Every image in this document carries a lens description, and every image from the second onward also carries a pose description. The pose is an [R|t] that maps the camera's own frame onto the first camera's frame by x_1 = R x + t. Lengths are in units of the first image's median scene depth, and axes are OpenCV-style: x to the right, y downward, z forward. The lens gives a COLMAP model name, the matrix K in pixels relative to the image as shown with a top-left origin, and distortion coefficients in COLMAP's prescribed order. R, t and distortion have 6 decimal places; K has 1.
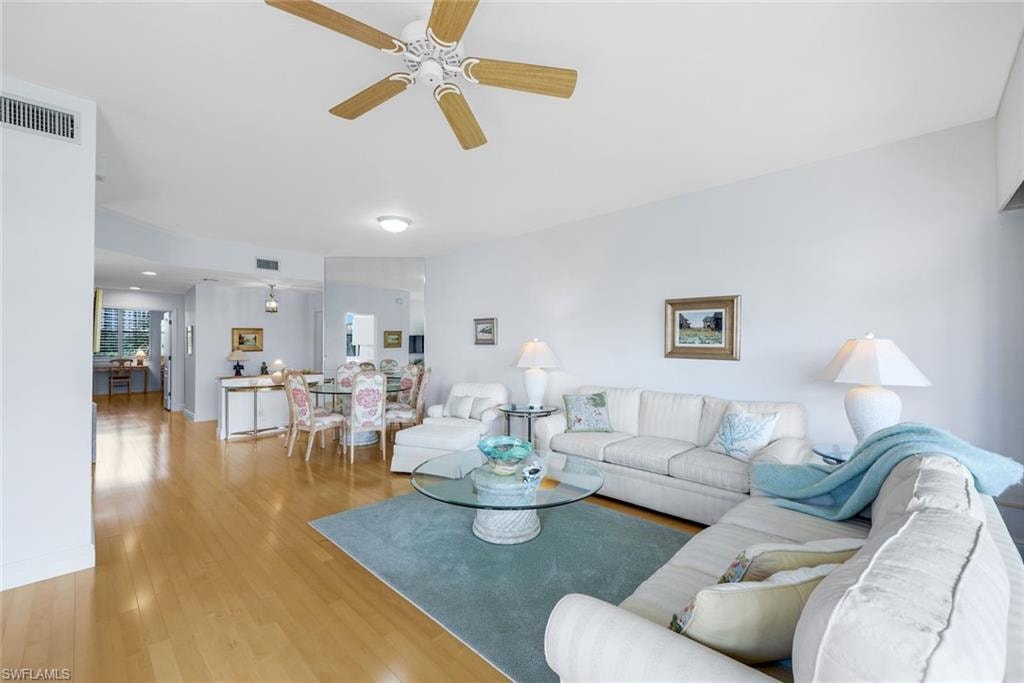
lens RADIAL K [[419.8, 0, 512.0], [0, 419.8, 341.5], [0, 0, 1]] dist [0.000974, 0.000021]
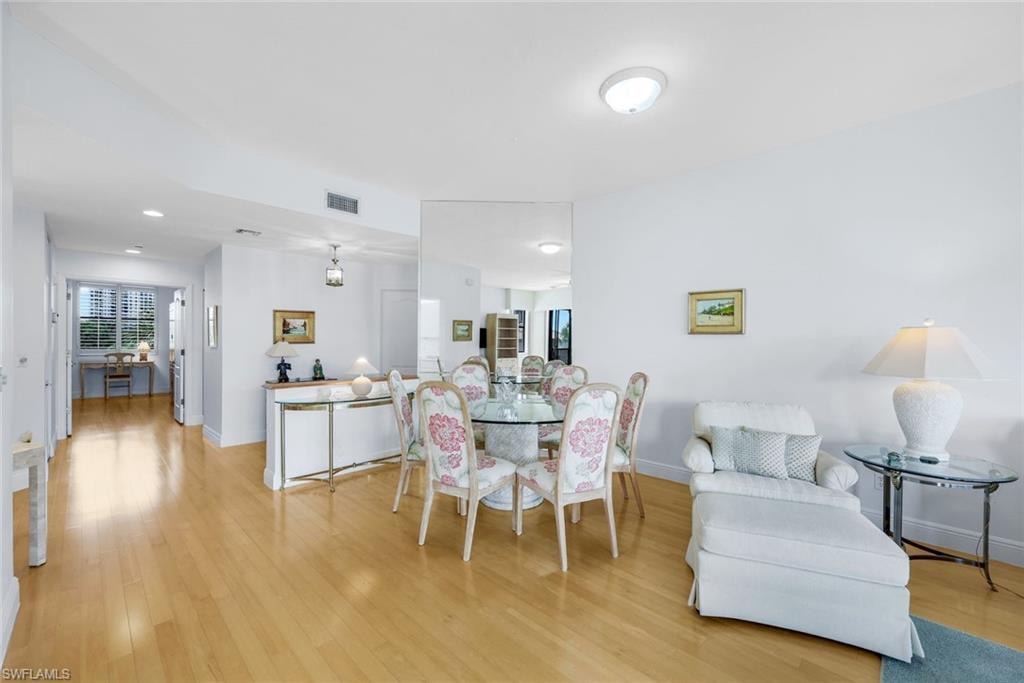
lens RADIAL K [[413.5, 0, 516.2], [0, 413.5, 343.4], [0, 0, 1]] dist [0.000143, 0.000087]
pose [[0.999966, 0.007460, 0.003403, -0.261365], [-0.007508, 0.999873, 0.014062, 0.010606], [-0.003297, -0.014087, 0.999895, 0.307817]]
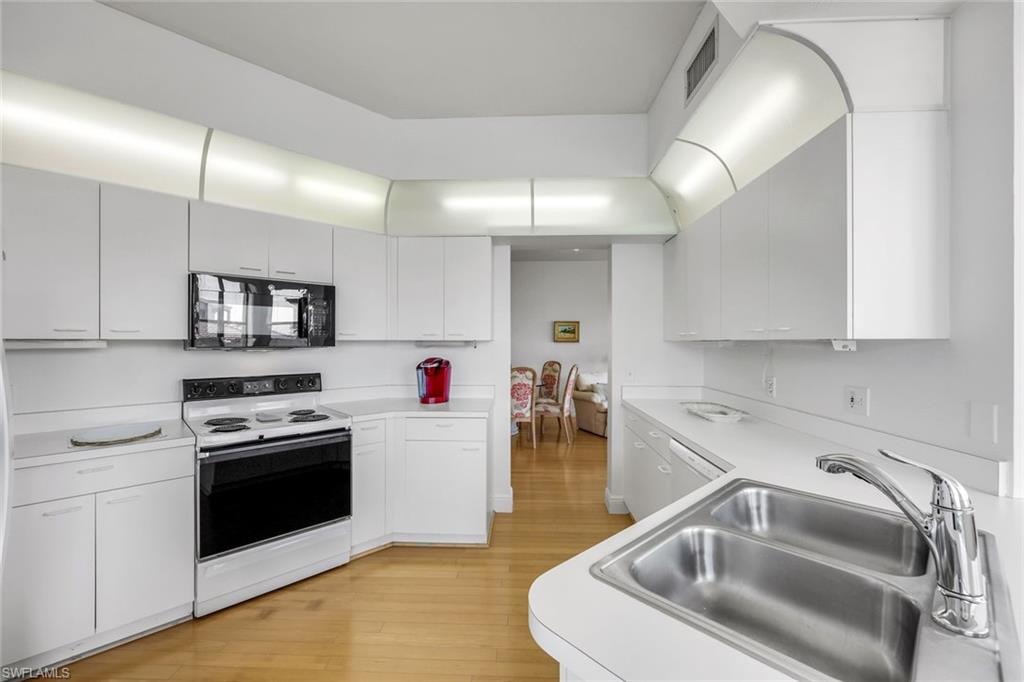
lens RADIAL K [[419.8, 0, 512.0], [0, 419.8, 341.0], [0, 0, 1]] dist [0.000974, 0.000021]
pose [[0.739257, -0.001914, 0.673420, -0.769307], [0.000966, 0.999998, 0.001782, 0.001072], [-0.673422, -0.000667, 0.739258, 0.137746]]
